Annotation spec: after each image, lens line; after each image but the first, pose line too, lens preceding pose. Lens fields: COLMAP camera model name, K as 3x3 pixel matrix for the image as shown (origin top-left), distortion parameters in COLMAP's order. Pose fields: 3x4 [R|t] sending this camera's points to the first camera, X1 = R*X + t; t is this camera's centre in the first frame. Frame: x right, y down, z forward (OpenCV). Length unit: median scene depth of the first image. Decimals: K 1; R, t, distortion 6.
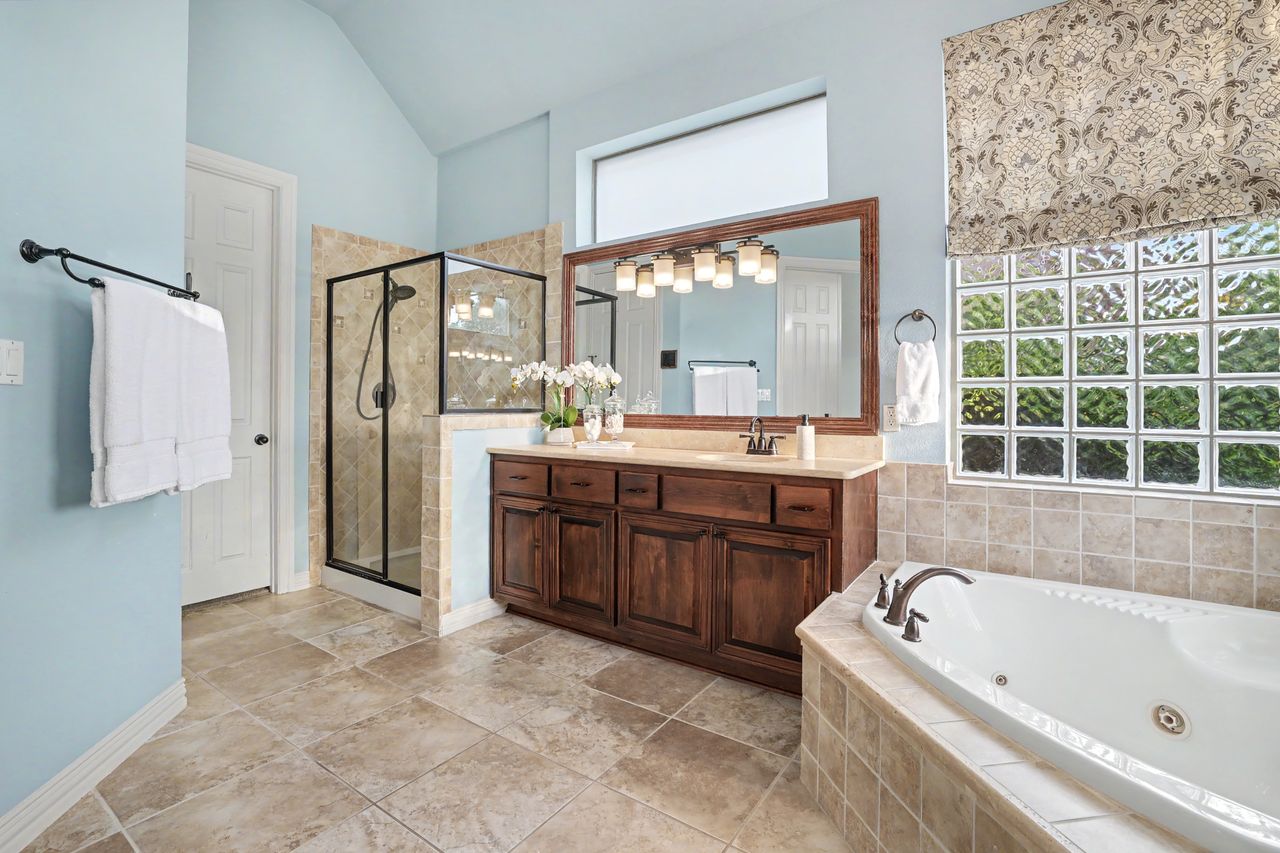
lens RADIAL K [[599.6, 0, 622.1], [0, 599.6, 412.9], [0, 0, 1]] dist [-0.045850, 0.020582]
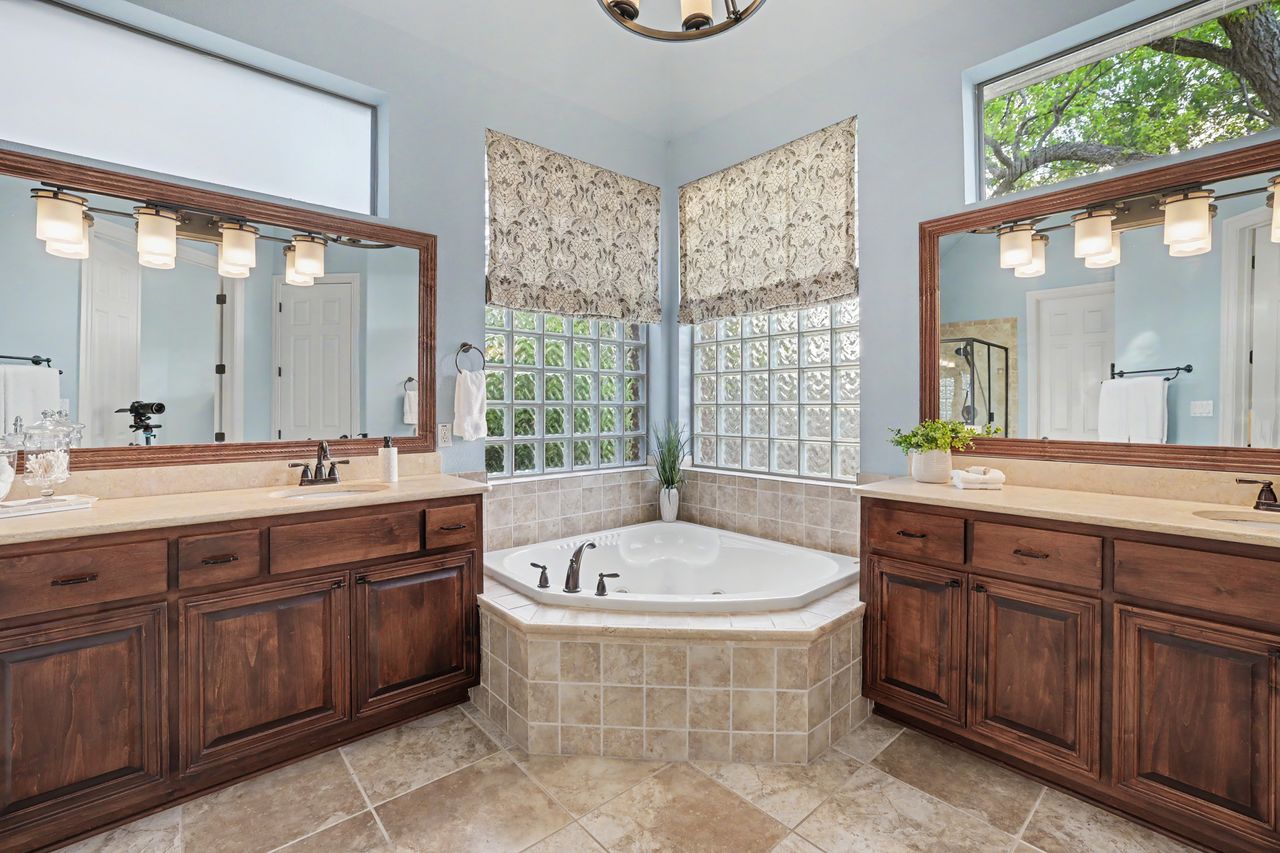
lens RADIAL K [[599.6, 0, 622.1], [0, 599.6, 412.9], [0, 0, 1]] dist [-0.045850, 0.020582]
pose [[0.200718, -0.020220, 0.979440, -0.591907], [0.012674, 0.999757, 0.018043, -0.049809], [-0.979567, 0.008792, 0.200925, 0.440922]]
